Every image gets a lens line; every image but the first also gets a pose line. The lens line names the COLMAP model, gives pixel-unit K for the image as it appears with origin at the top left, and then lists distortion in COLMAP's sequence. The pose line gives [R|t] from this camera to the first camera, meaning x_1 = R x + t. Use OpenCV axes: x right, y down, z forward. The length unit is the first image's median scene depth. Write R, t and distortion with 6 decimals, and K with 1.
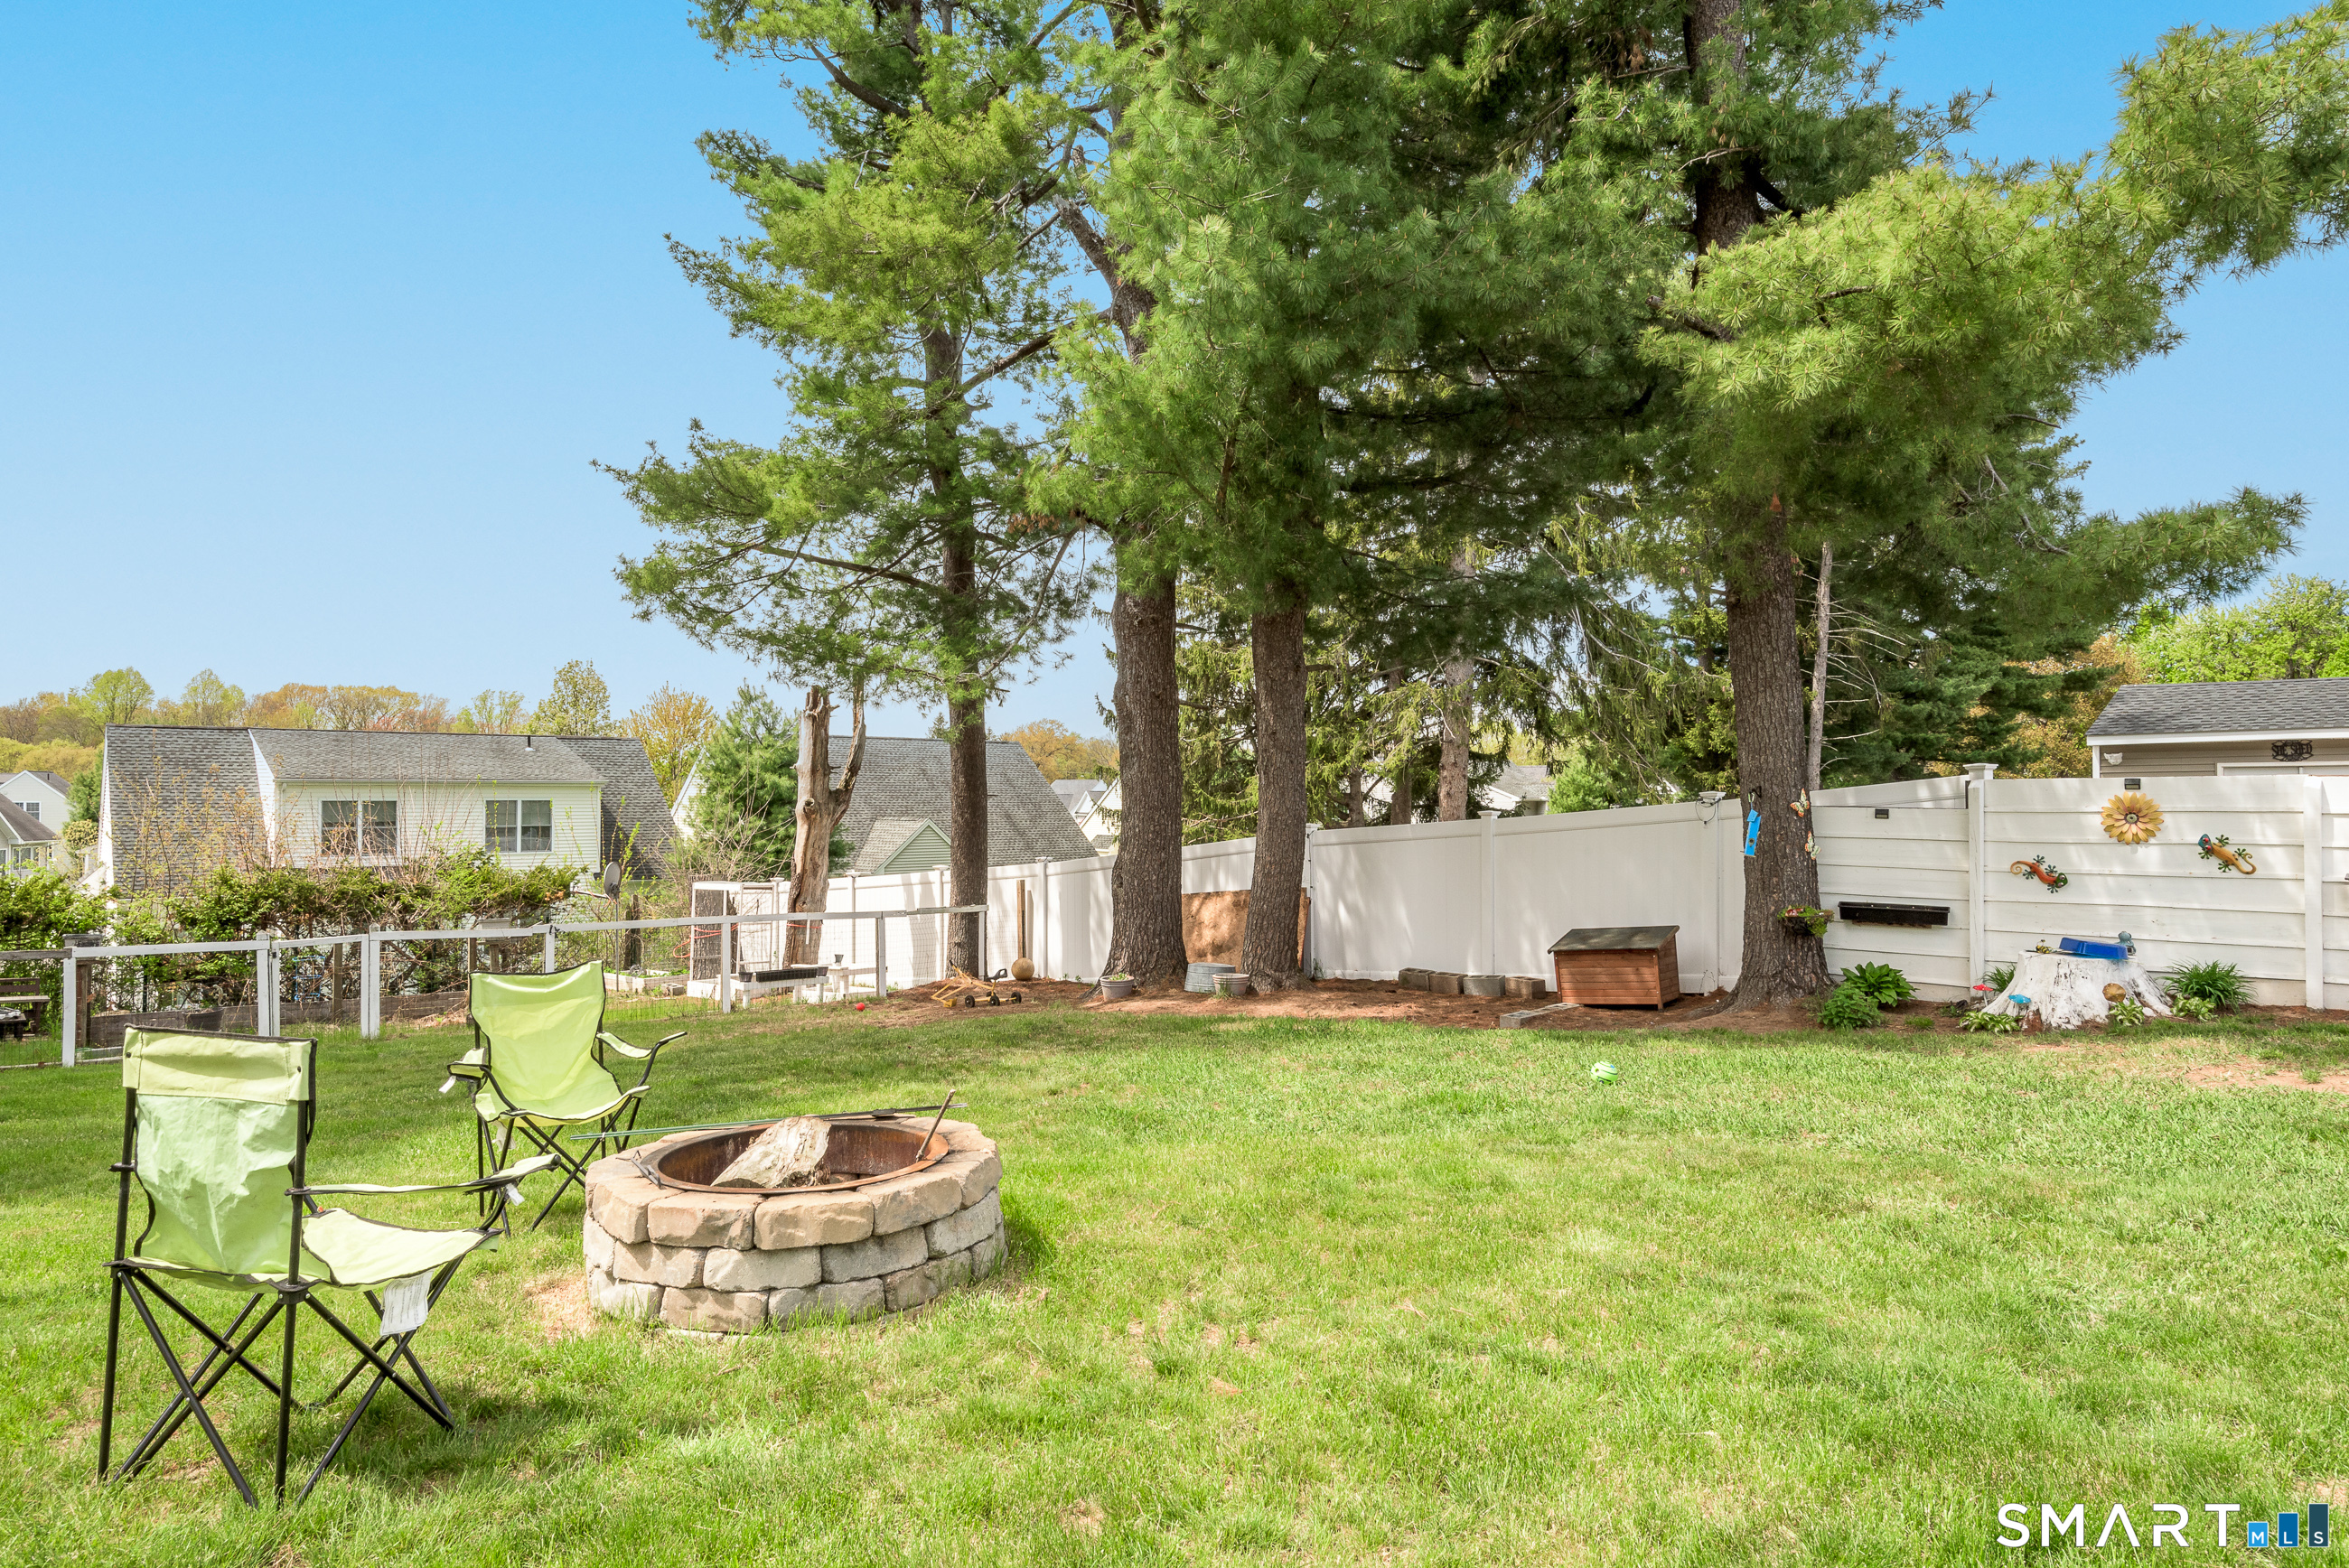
lens RADIAL K [[1493.6, 0, 1188.9], [0, 1493.6, 779.7], [0, 0, 1]] dist [0.023381, -0.013137]
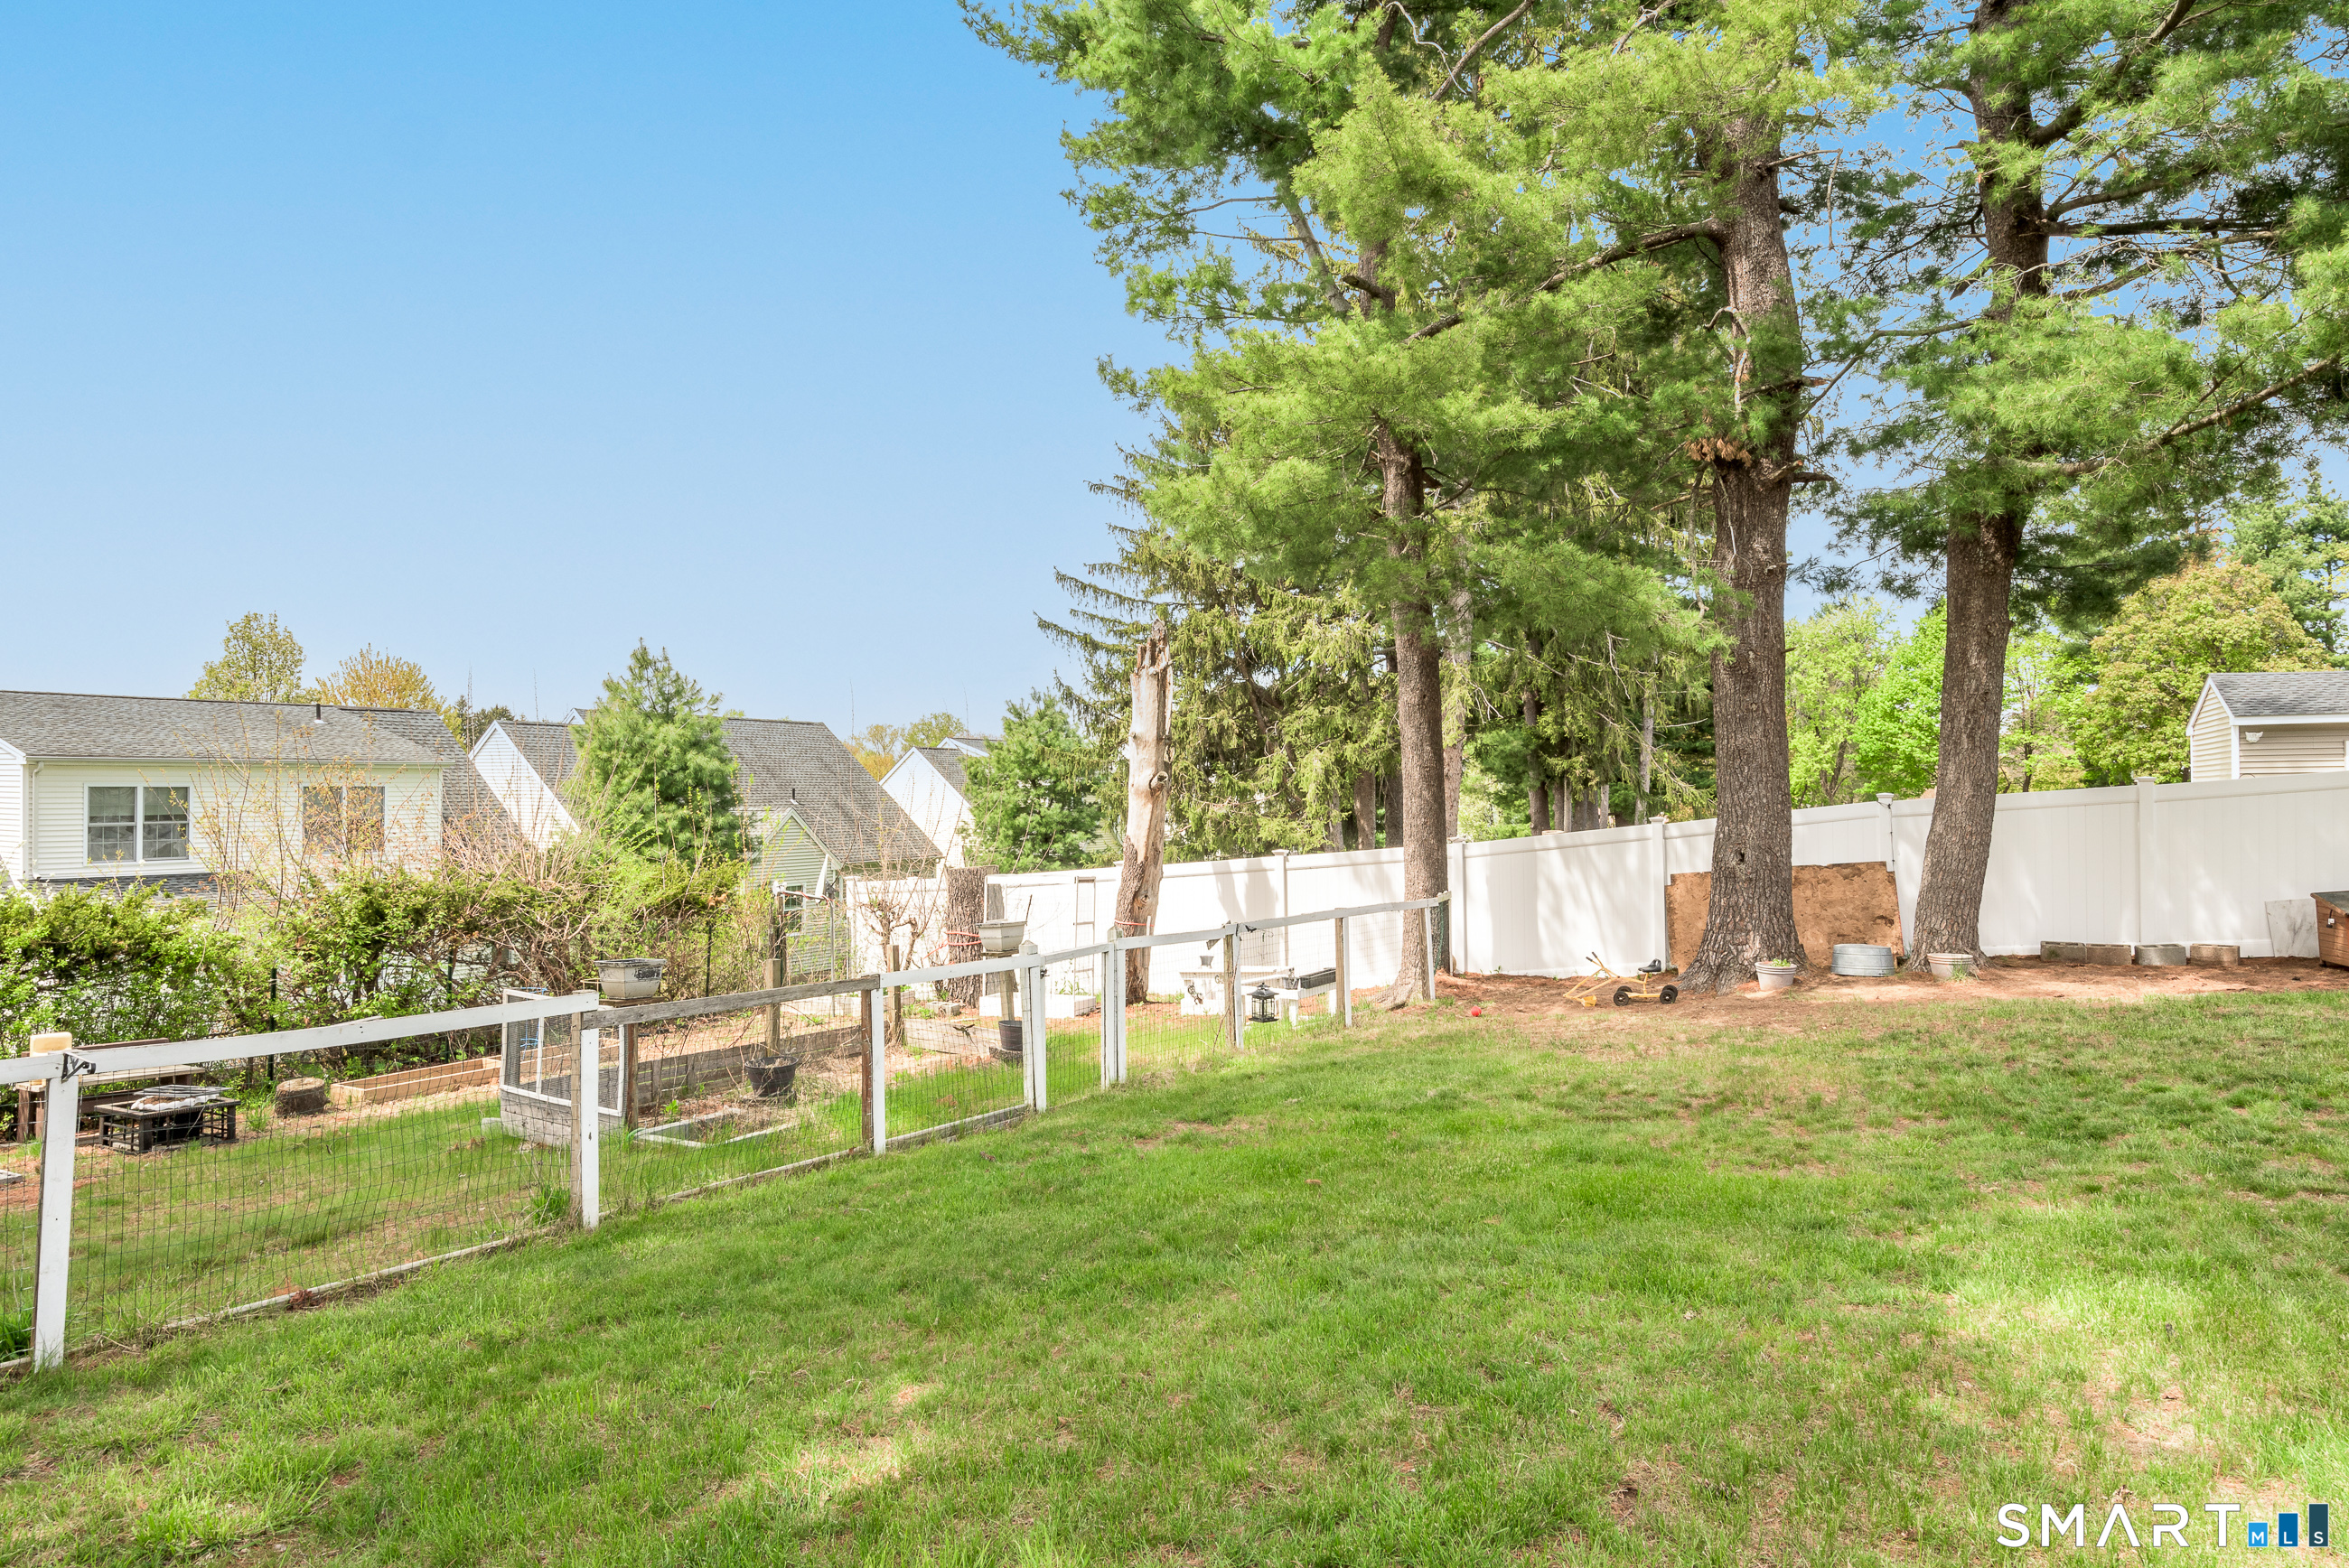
lens RADIAL K [[1493.6, 0, 1173.4], [0, 1493.6, 785.9], [0, 0, 1]] dist [0.023381, -0.013137]
pose [[0.938403, -0.002616, 0.345533, -0.516010], [0.000486, 0.999980, 0.006254, 0.014474], [-0.345542, -0.005701, 0.938386, 0.204723]]
